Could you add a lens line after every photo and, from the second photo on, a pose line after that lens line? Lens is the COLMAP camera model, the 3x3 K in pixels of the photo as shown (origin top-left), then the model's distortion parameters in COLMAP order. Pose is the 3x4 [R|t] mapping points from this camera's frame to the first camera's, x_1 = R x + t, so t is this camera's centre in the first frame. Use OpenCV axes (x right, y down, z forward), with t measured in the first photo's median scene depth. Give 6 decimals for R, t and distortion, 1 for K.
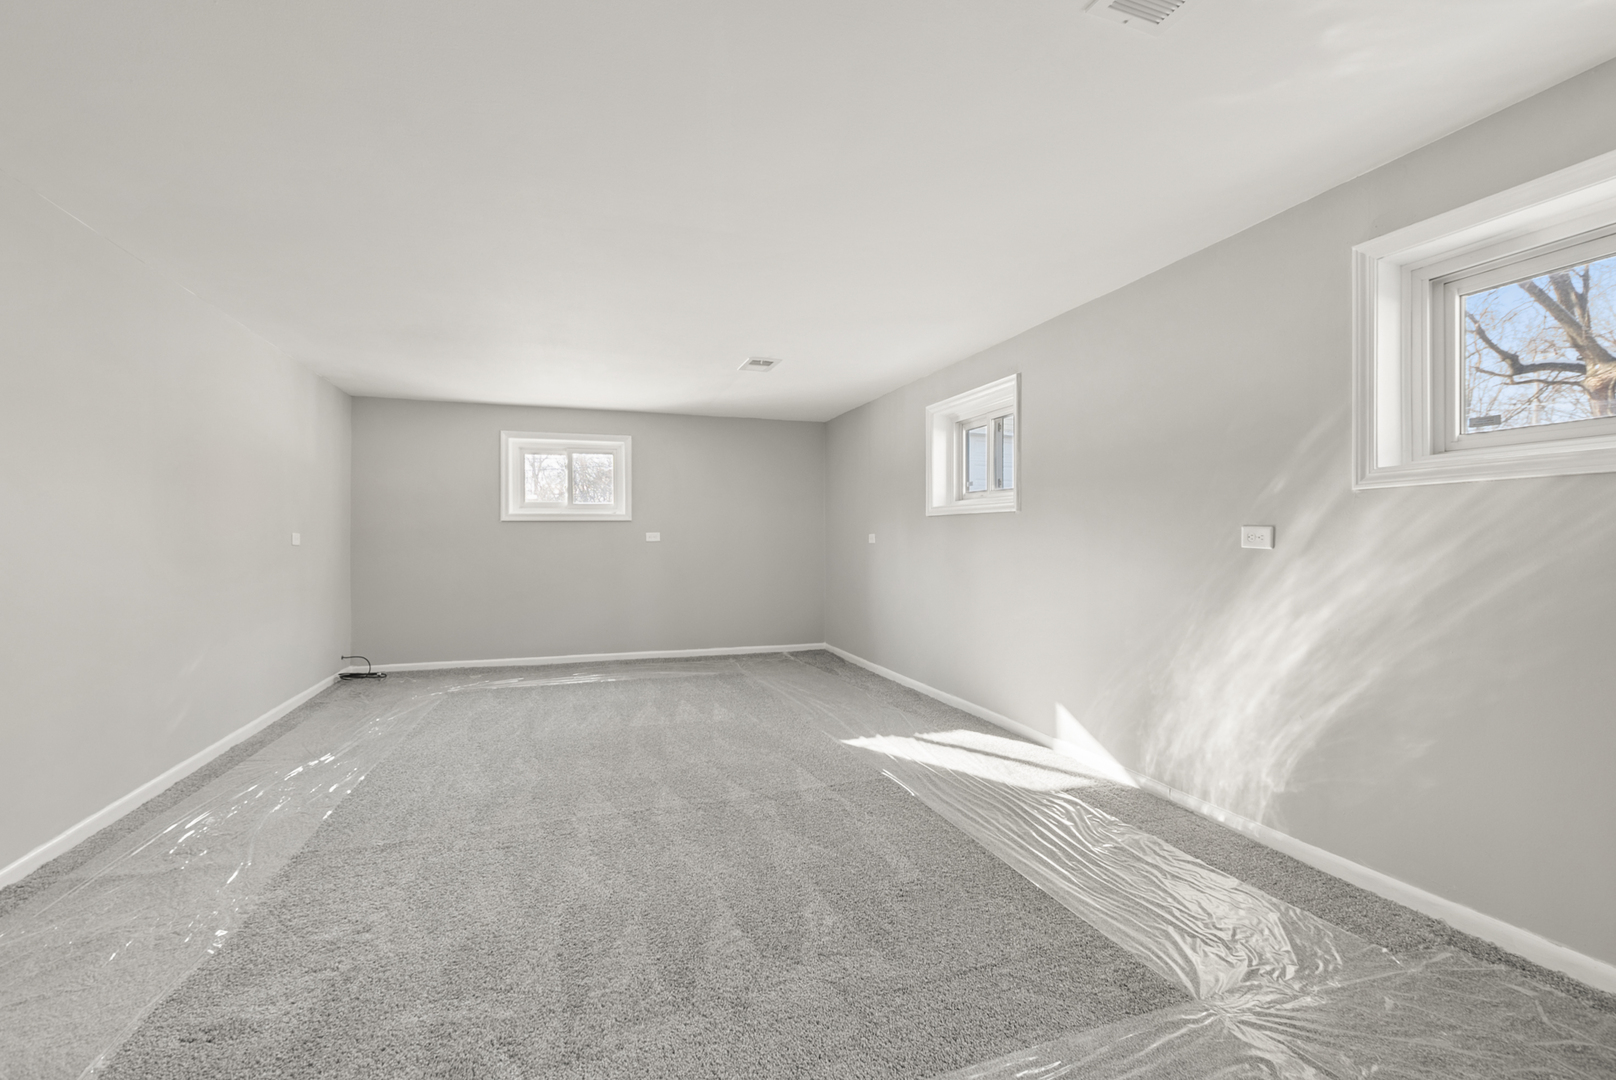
lens RADIAL K [[715.6, 0, 820.6], [0, 715.6, 540.9], [0, 0, 1]] dist [0.008118, -0.003650]
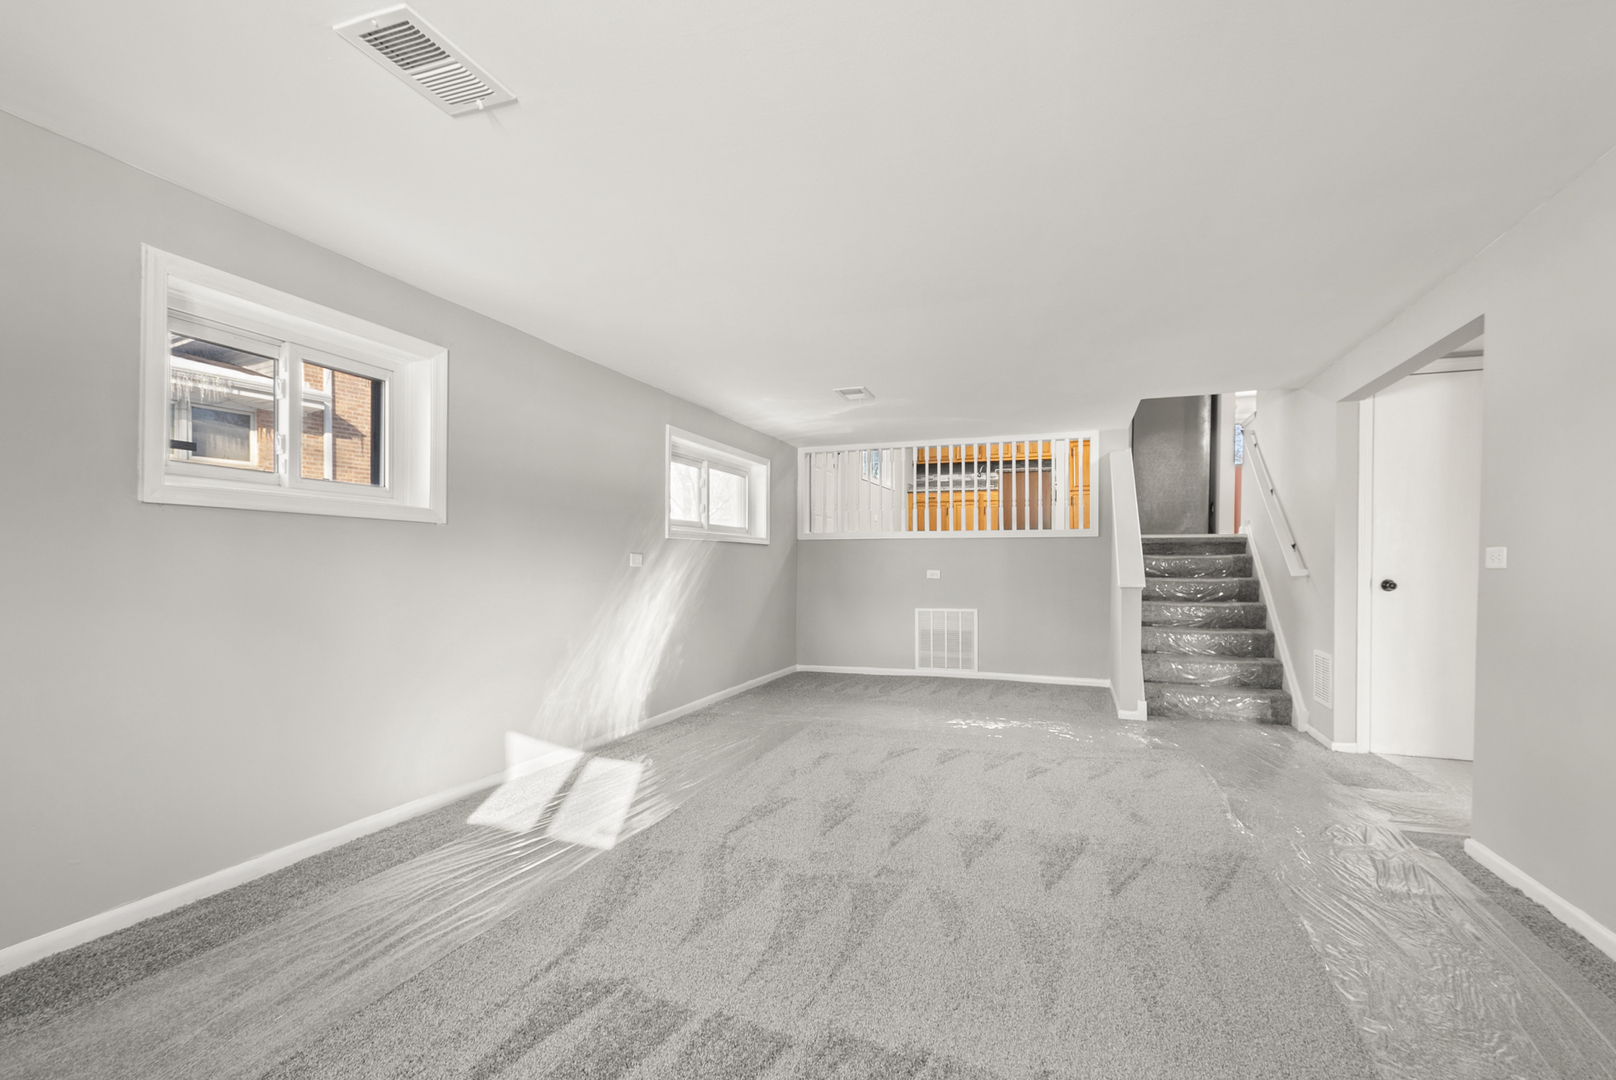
lens RADIAL K [[715.6, 0, 820.6], [0, 715.6, 540.9], [0, 0, 1]] dist [0.008118, -0.003650]
pose [[-0.787777, 0.017607, 0.615709, -0.814663], [-0.004105, 0.999419, -0.033831, 0.005200], [-0.615947, -0.029178, -0.787247, 2.072595]]
